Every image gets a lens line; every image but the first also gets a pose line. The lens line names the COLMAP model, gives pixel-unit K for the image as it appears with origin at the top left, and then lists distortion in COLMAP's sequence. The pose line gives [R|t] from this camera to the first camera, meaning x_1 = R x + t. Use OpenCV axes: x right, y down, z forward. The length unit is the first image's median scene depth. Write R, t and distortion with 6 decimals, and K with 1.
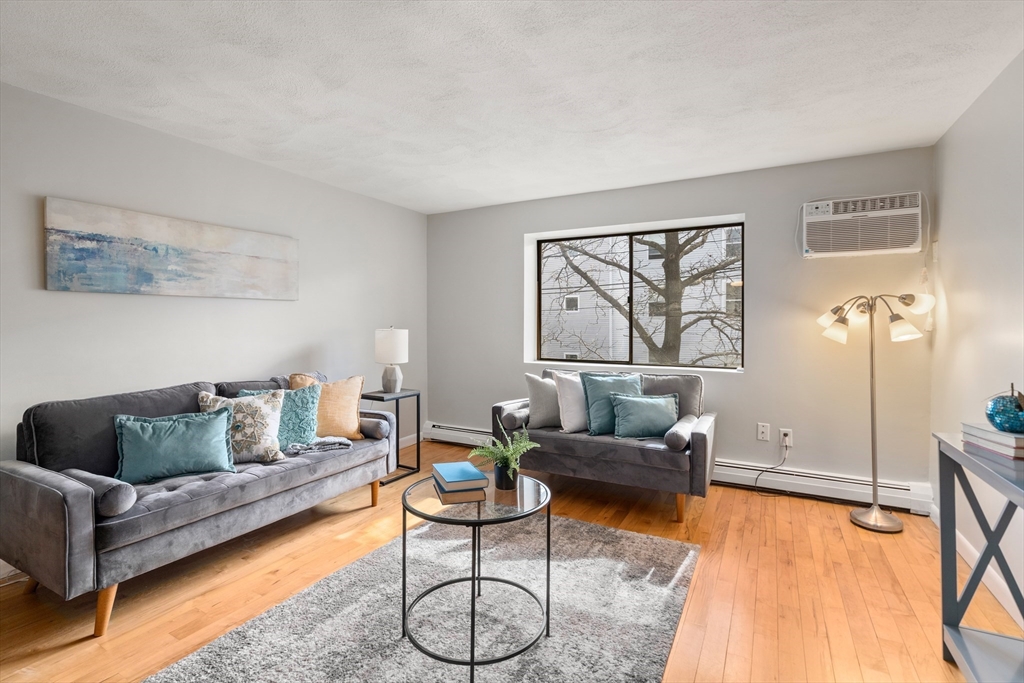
lens RADIAL K [[475.2, 0, 508.6], [0, 475.2, 325.3], [0, 0, 1]] dist [0.000504, 0.001042]
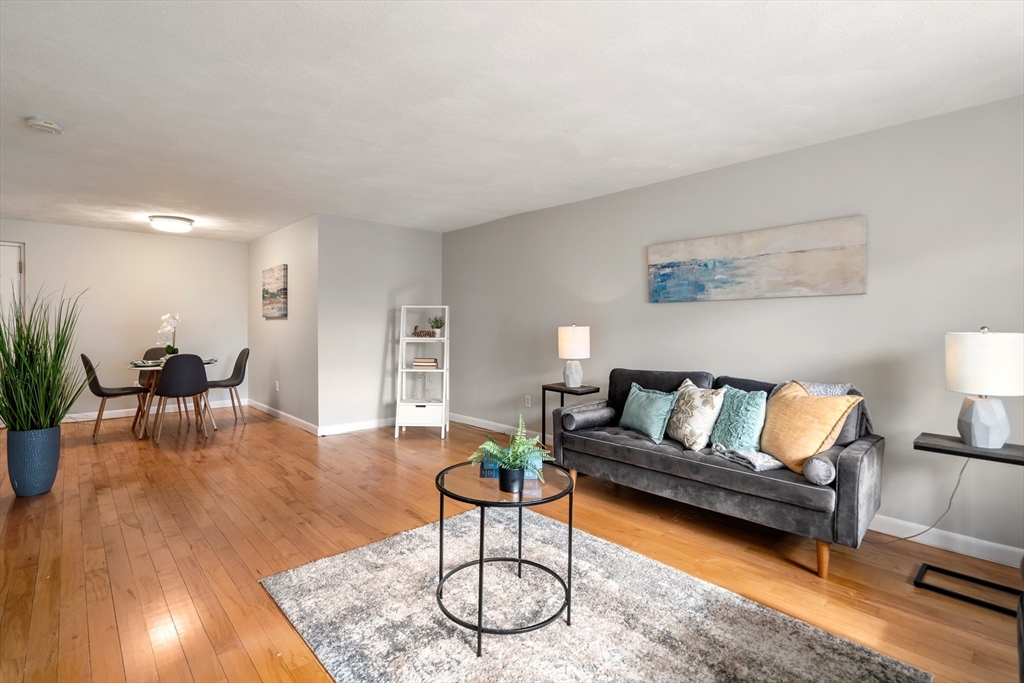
lens RADIAL K [[475.2, 0, 515.0], [0, 475.2, 336.0], [0, 0, 1]] dist [0.000504, 0.001042]
pose [[-0.302713, 0.020068, -0.952870, 0.611640], [-0.008186, 0.999687, 0.023655, 0.004227], [0.953047, 0.014960, -0.302454, 0.882654]]
